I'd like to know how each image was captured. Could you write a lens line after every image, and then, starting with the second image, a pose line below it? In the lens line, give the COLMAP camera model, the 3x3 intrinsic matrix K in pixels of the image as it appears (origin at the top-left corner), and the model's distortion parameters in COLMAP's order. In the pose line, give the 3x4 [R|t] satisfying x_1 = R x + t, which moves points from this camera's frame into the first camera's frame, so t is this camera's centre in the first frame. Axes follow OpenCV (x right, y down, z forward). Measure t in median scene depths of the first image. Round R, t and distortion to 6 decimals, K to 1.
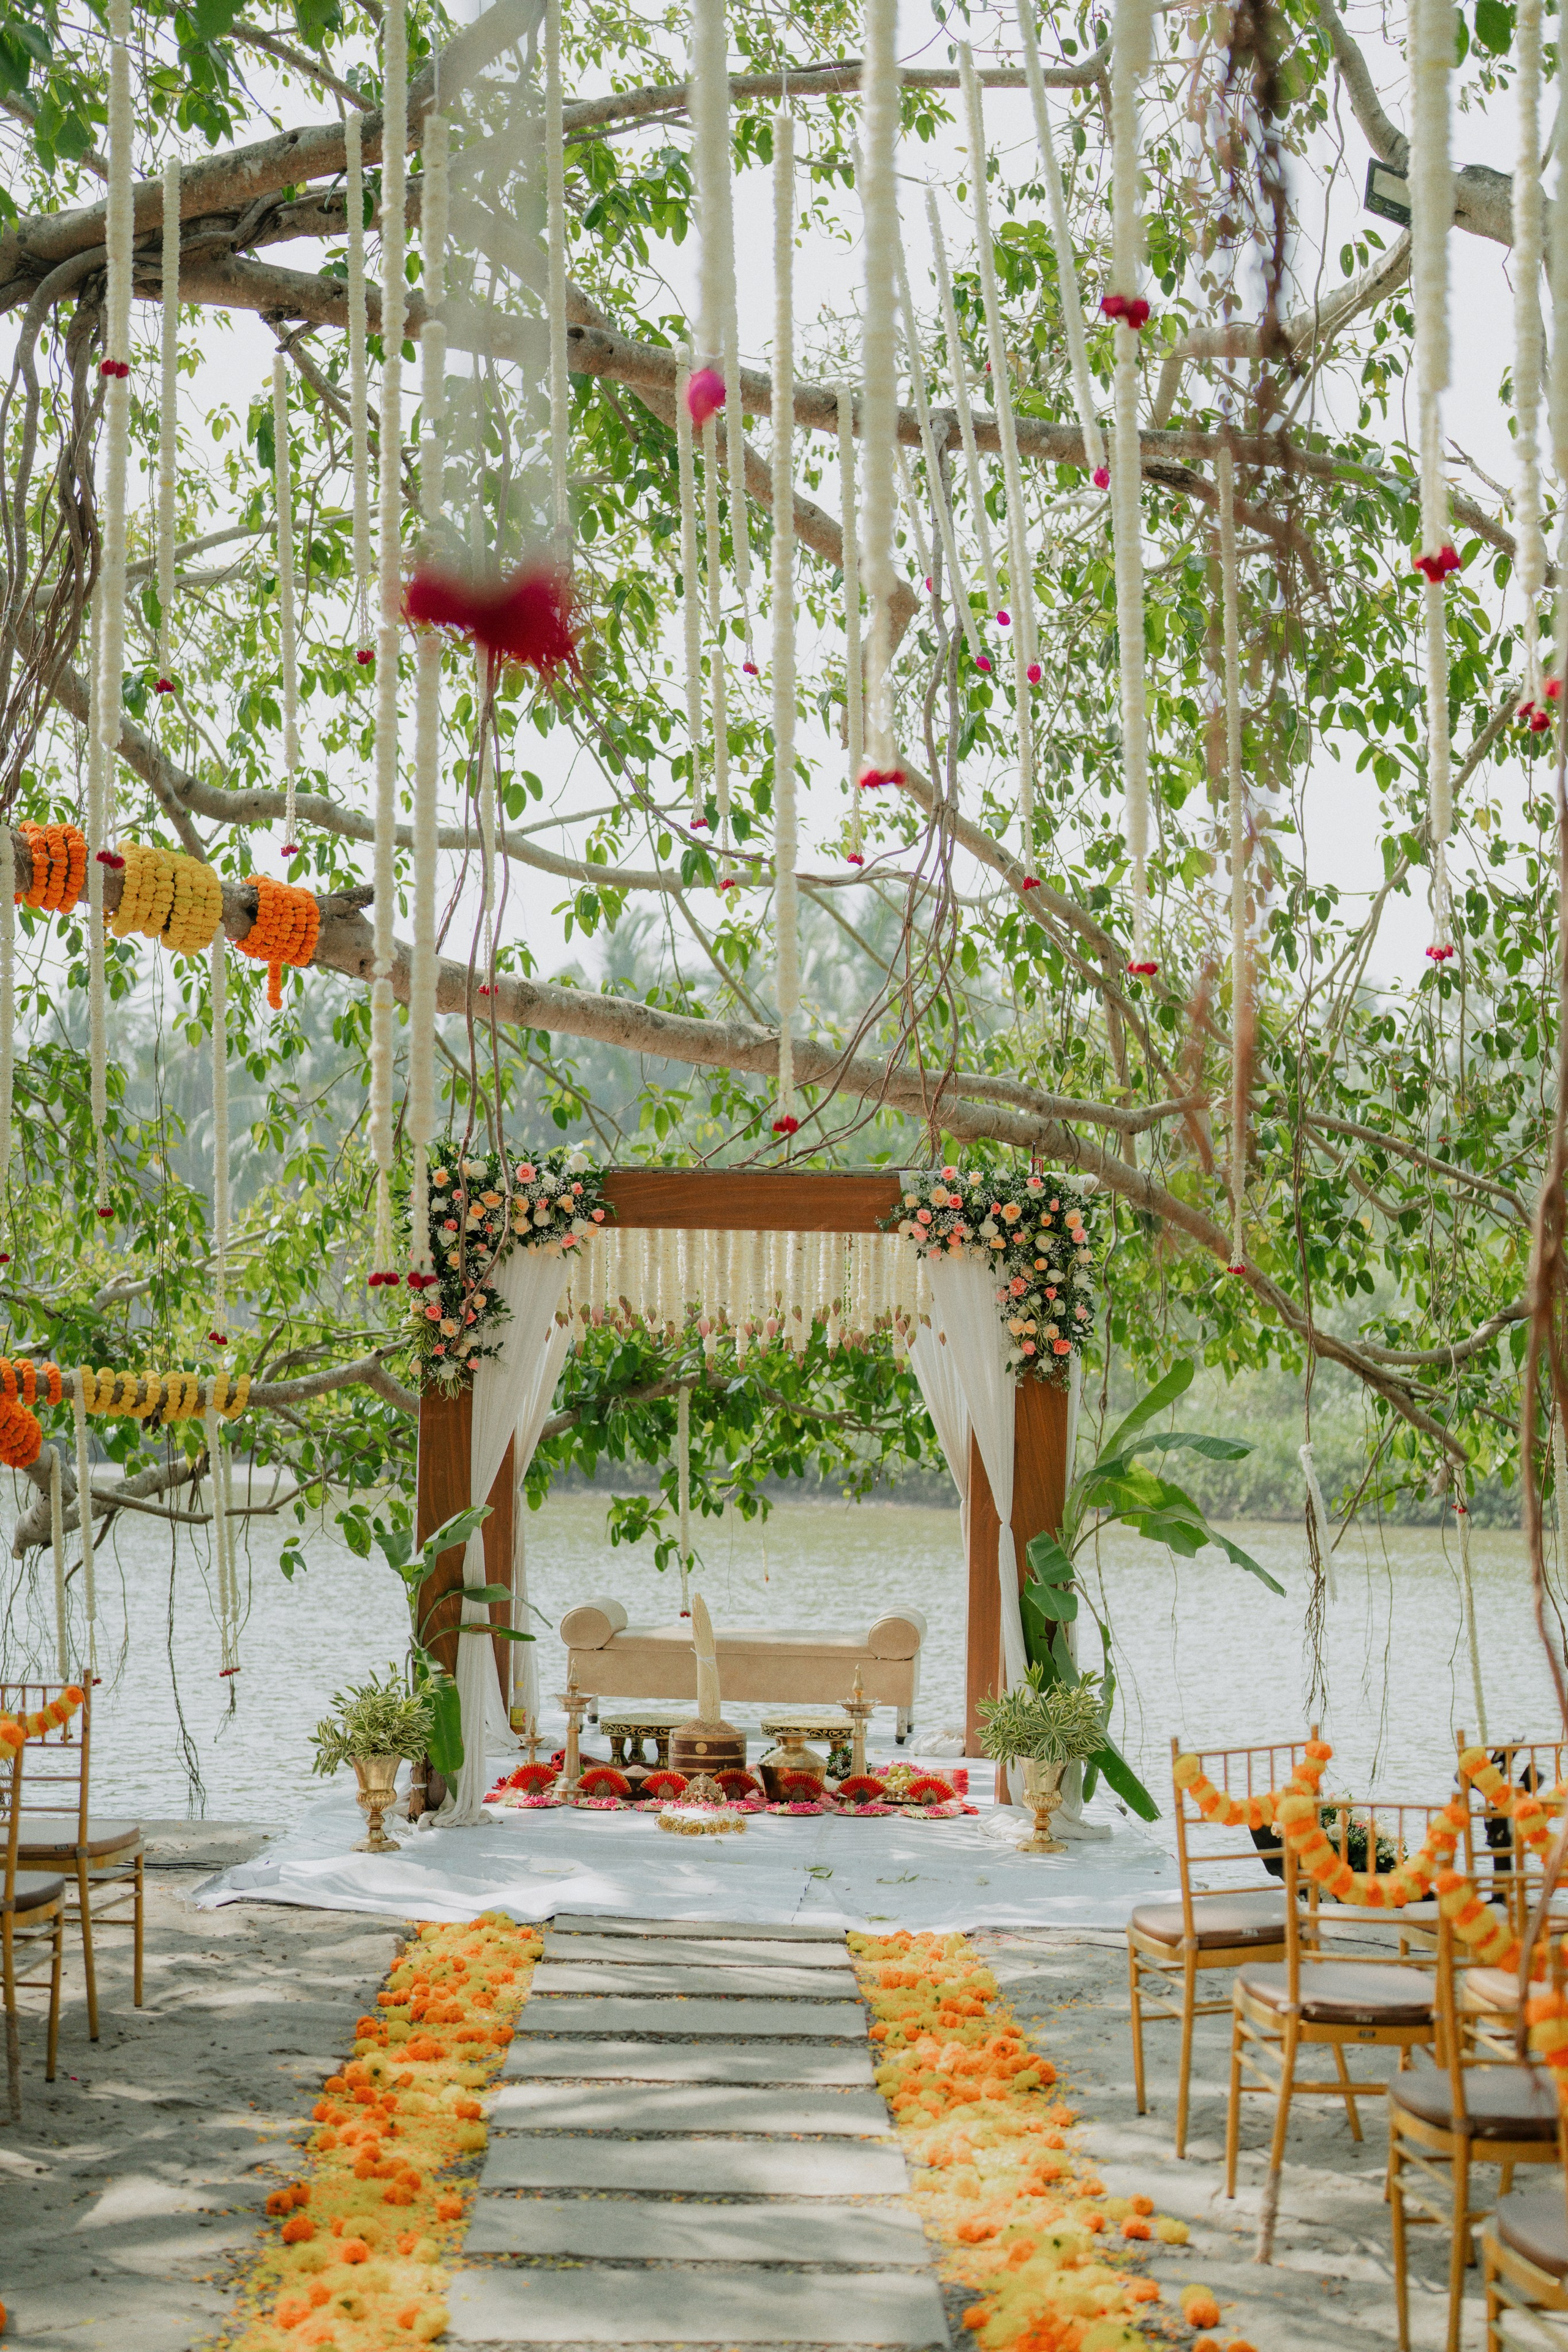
lens RADIAL K [[3262.3, 0, 774.8], [0, 3262.3, 1196.3], [0, 0, 1]] dist [0.086976, 0.000000]
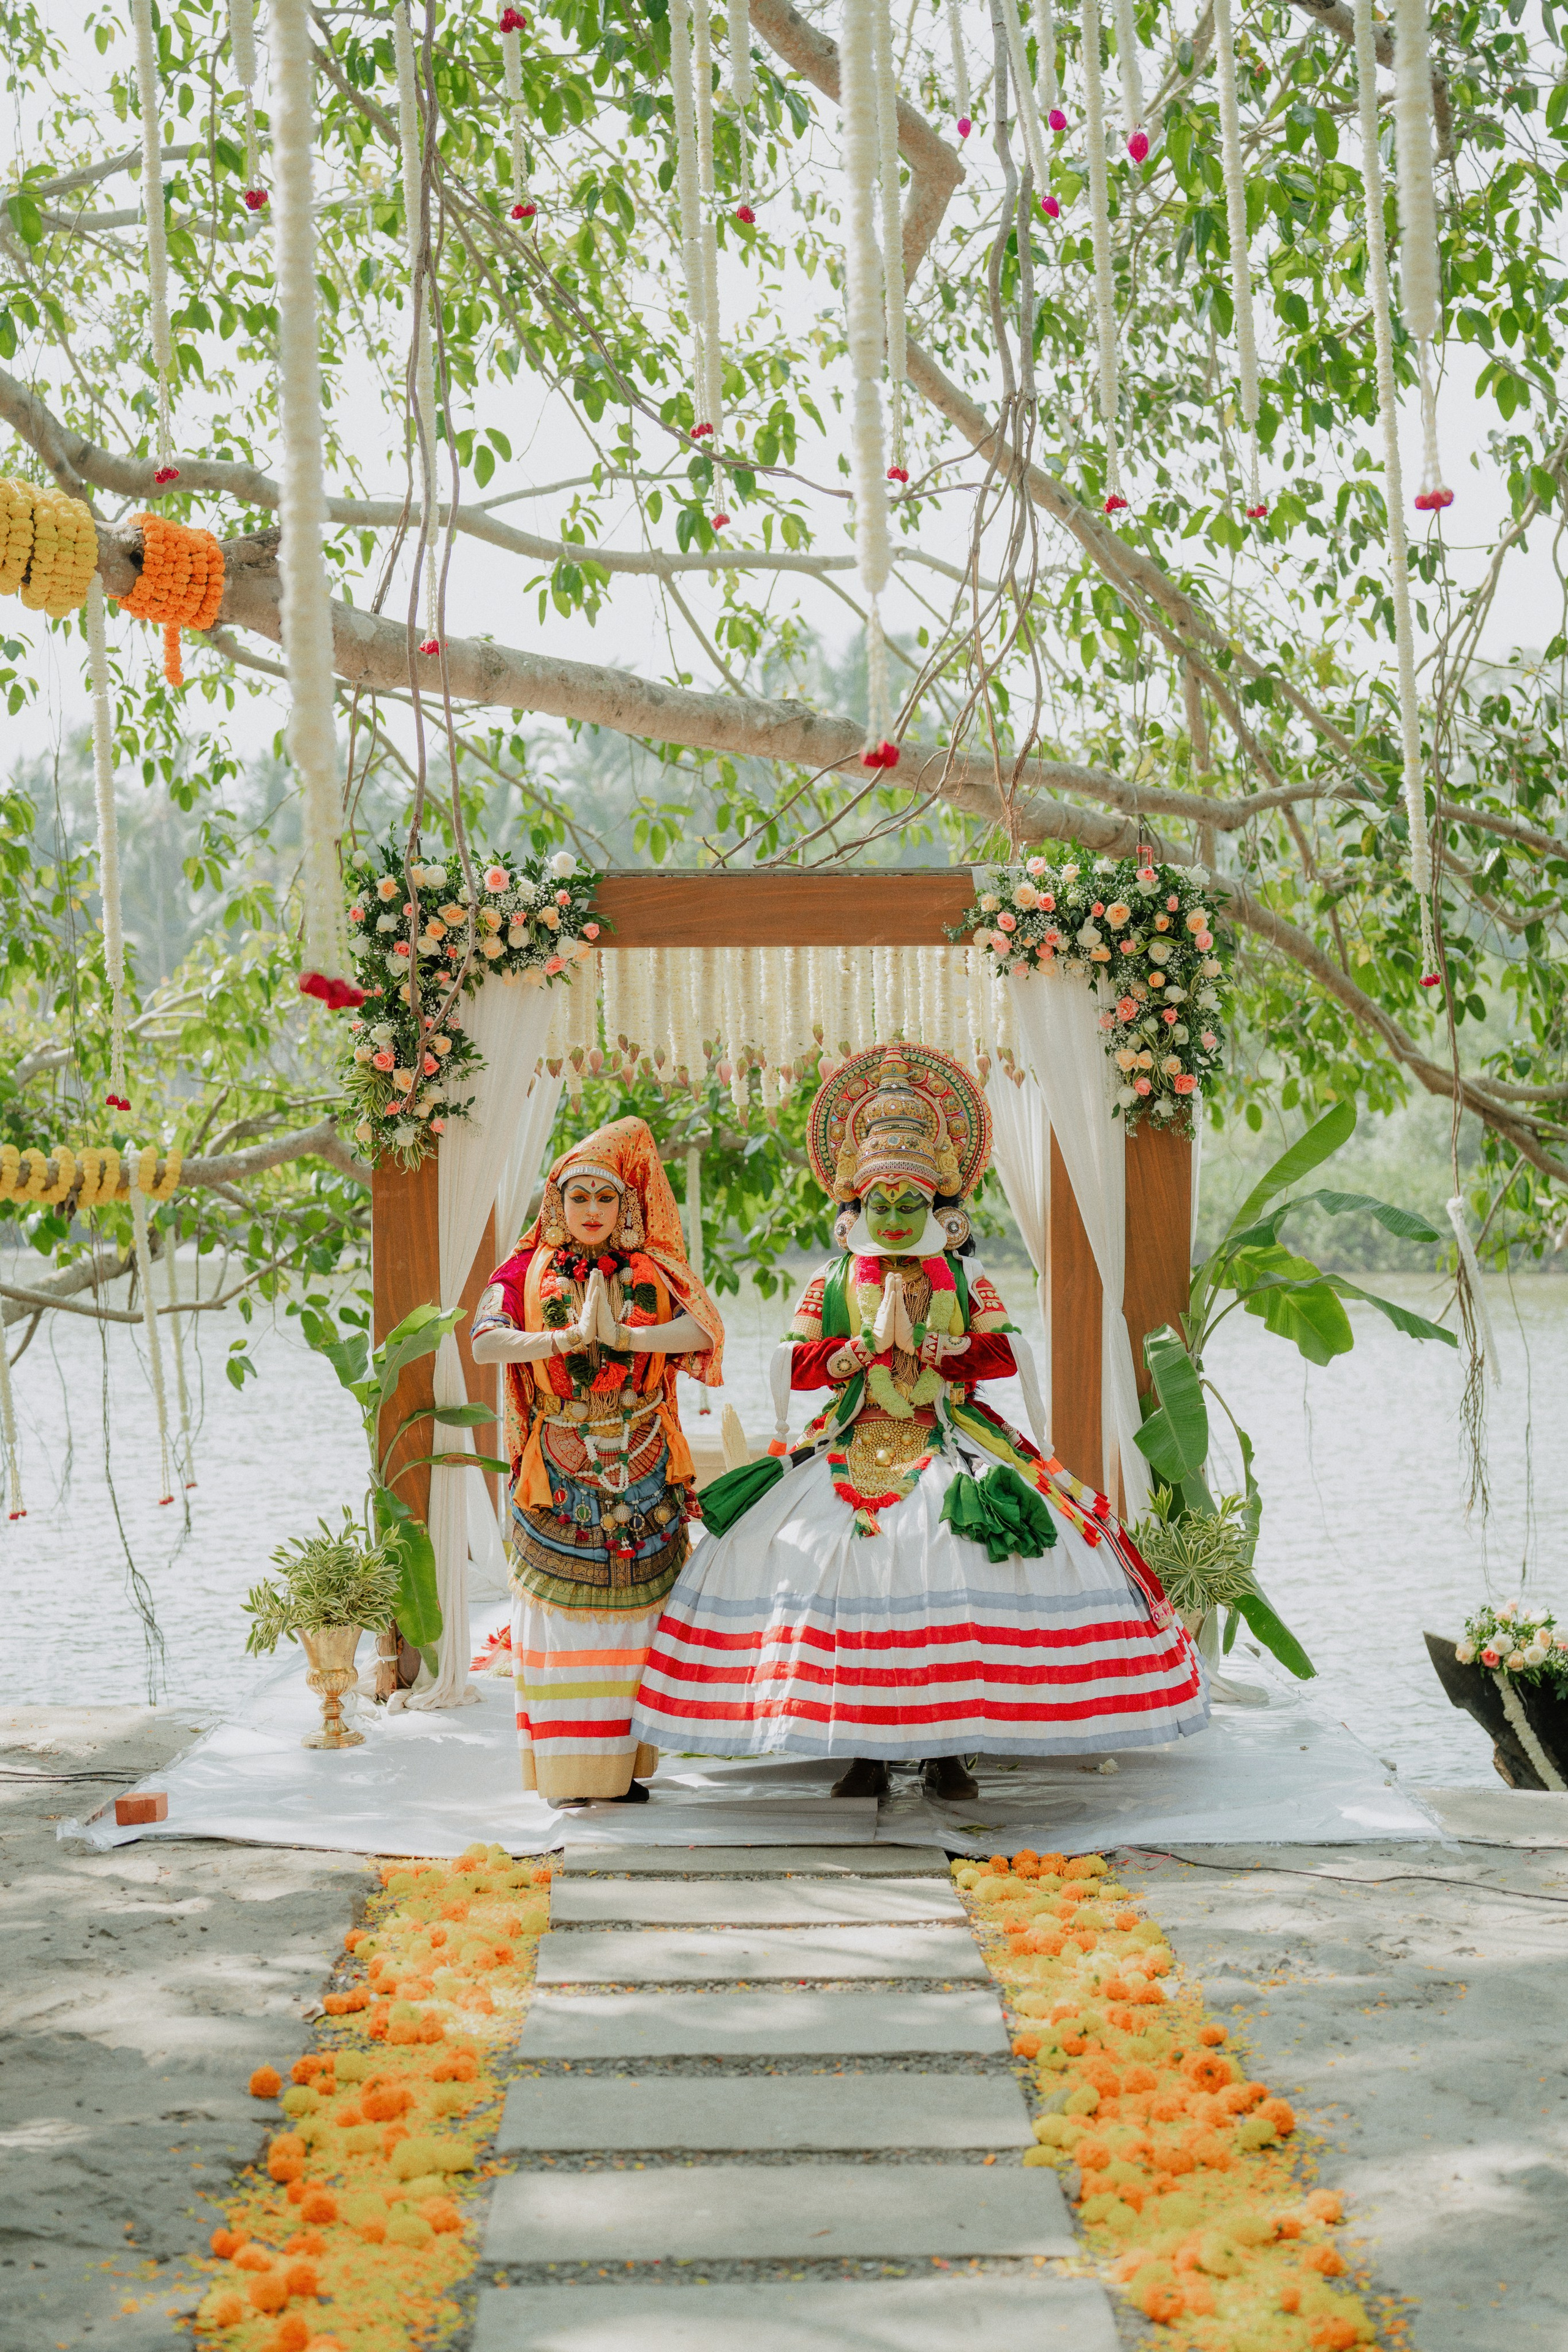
lens RADIAL K [[3262.3, 0, 786.8], [0, 3262.3, 1166.4], [0, 0, 1]] dist [0.086976, 0.000000]
pose [[0.999612, -0.026945, 0.007052, -0.013748], [0.026449, 0.997669, 0.062901, 0.013535], [-0.008731, -0.062691, 0.997995, 0.208508]]
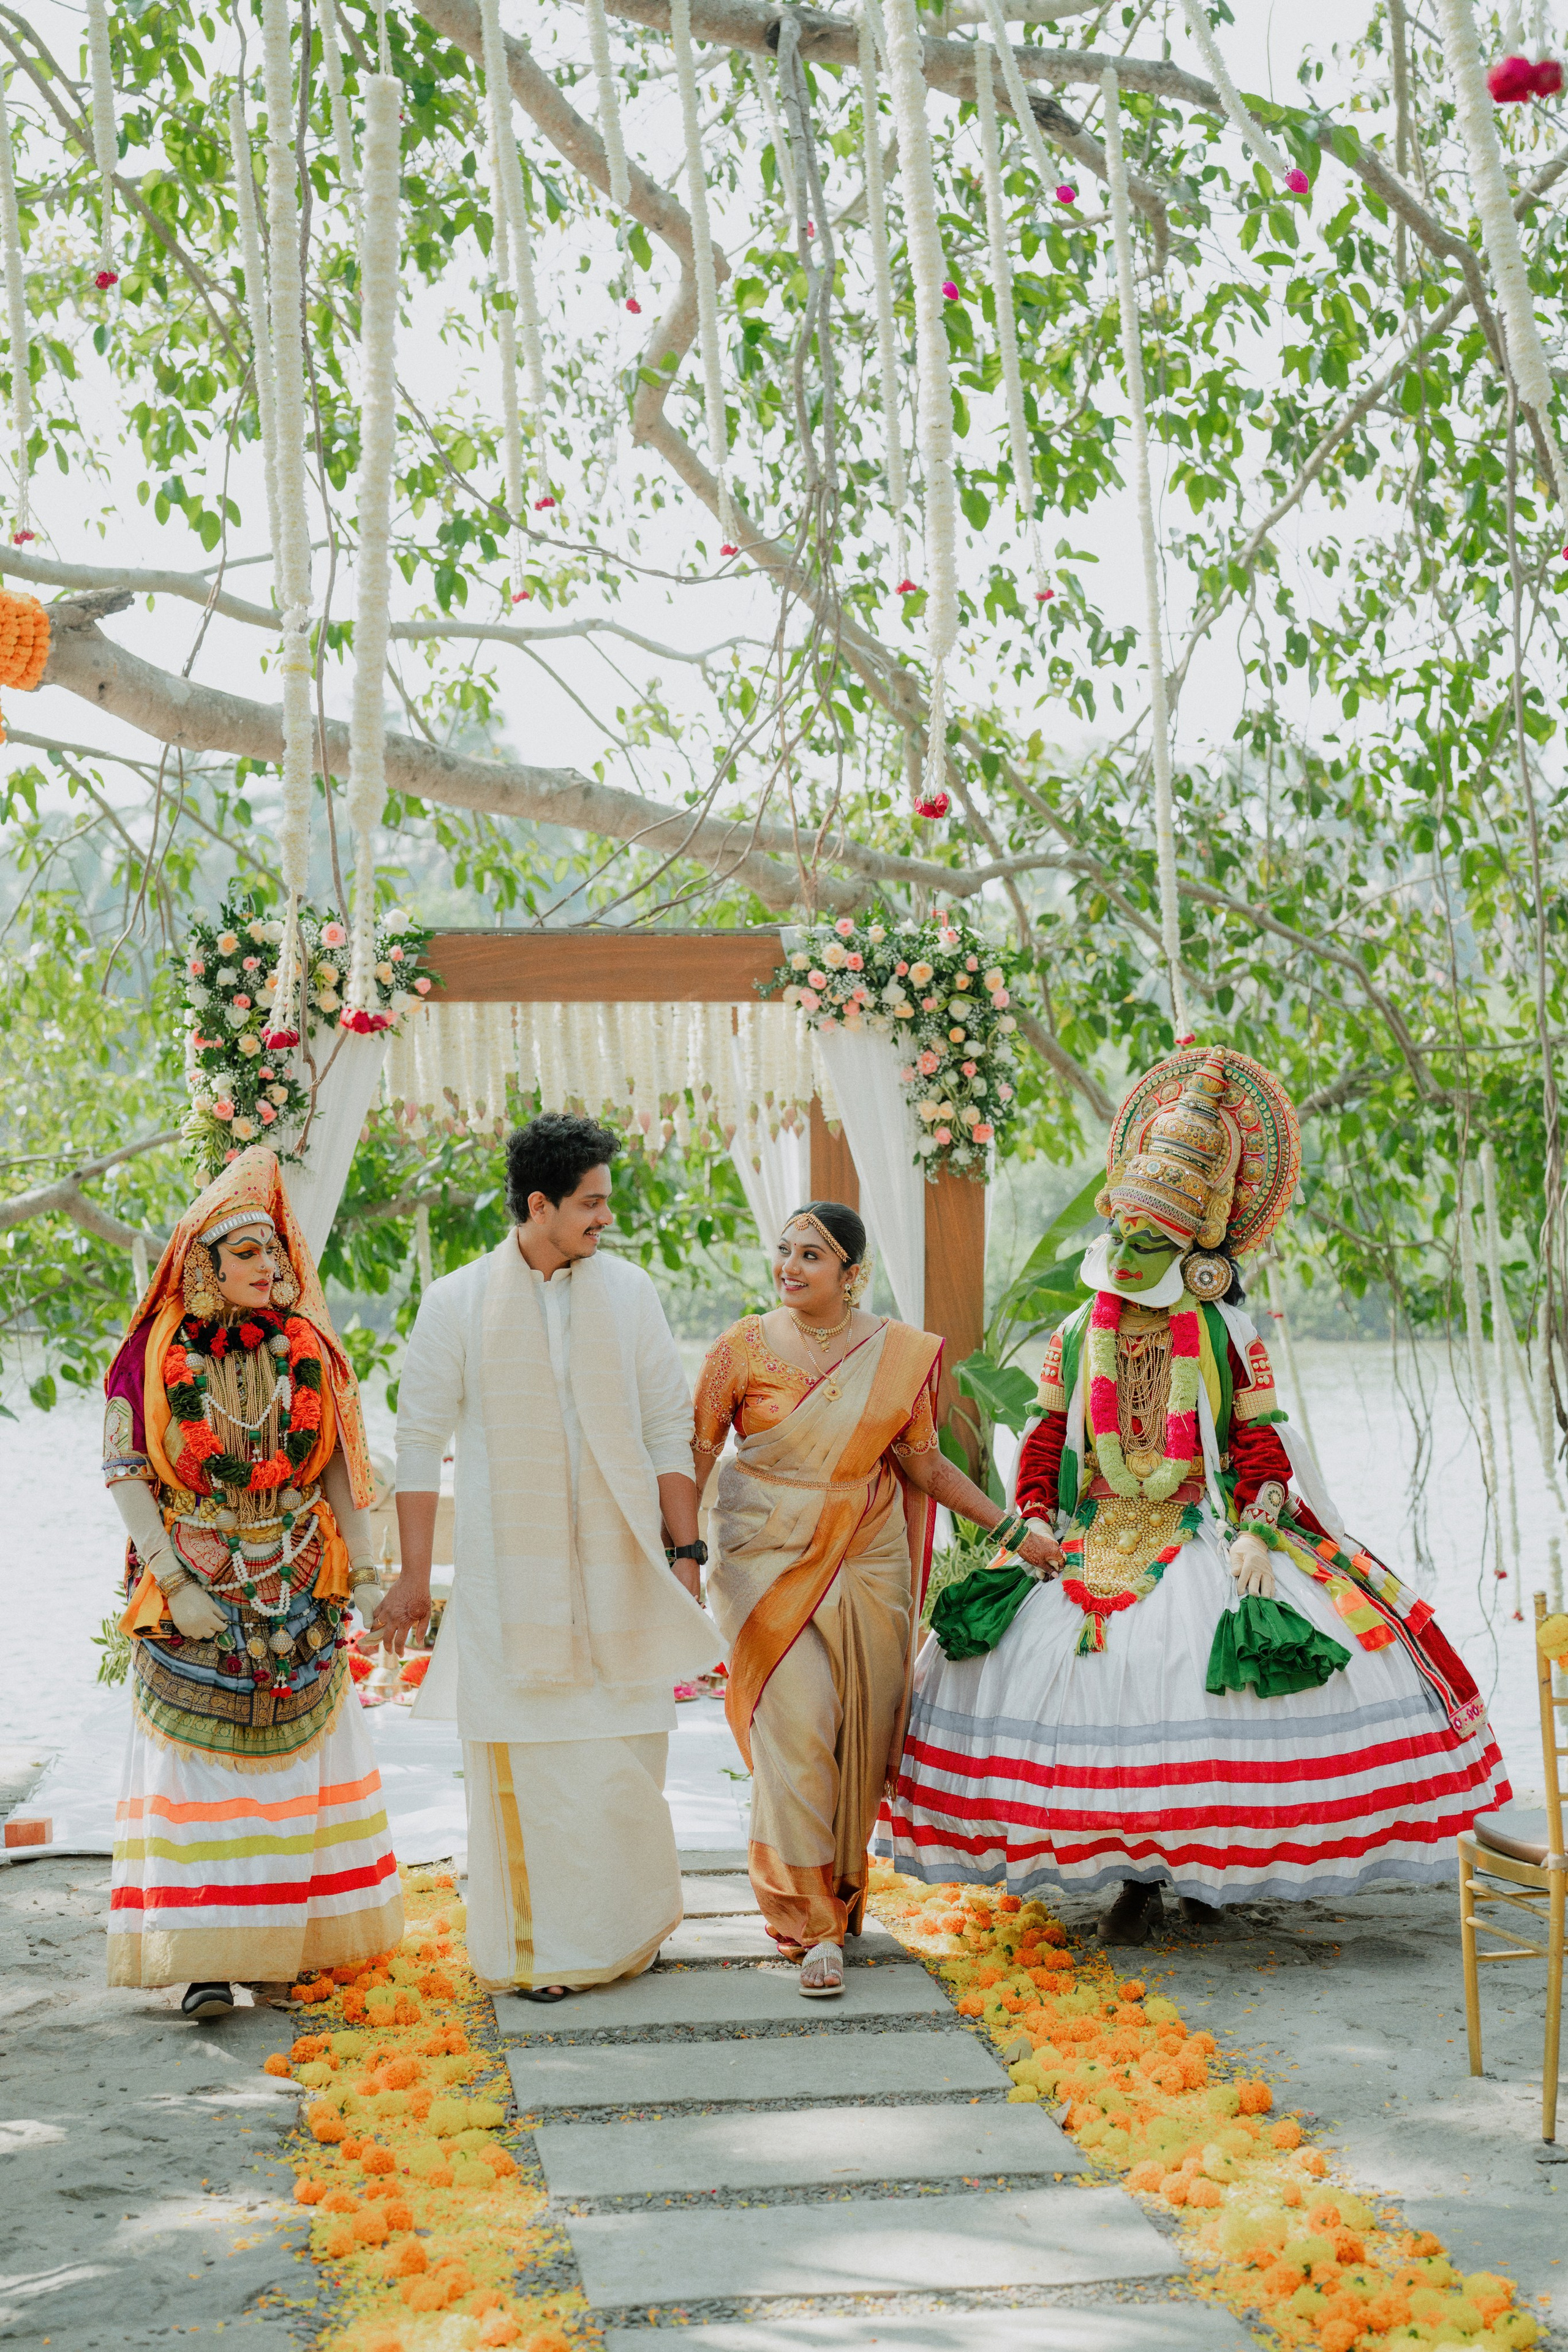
lens RADIAL K [[3262.3, 0, 762.9], [0, 3262.3, 1188.7], [0, 0, 1]] dist [0.086976, 0.000000]
pose [[0.990965, -0.028226, 0.131120, -0.076255], [0.021600, 0.998430, 0.051686, 0.015437], [-0.132373, -0.048387, 0.990018, 0.172944]]
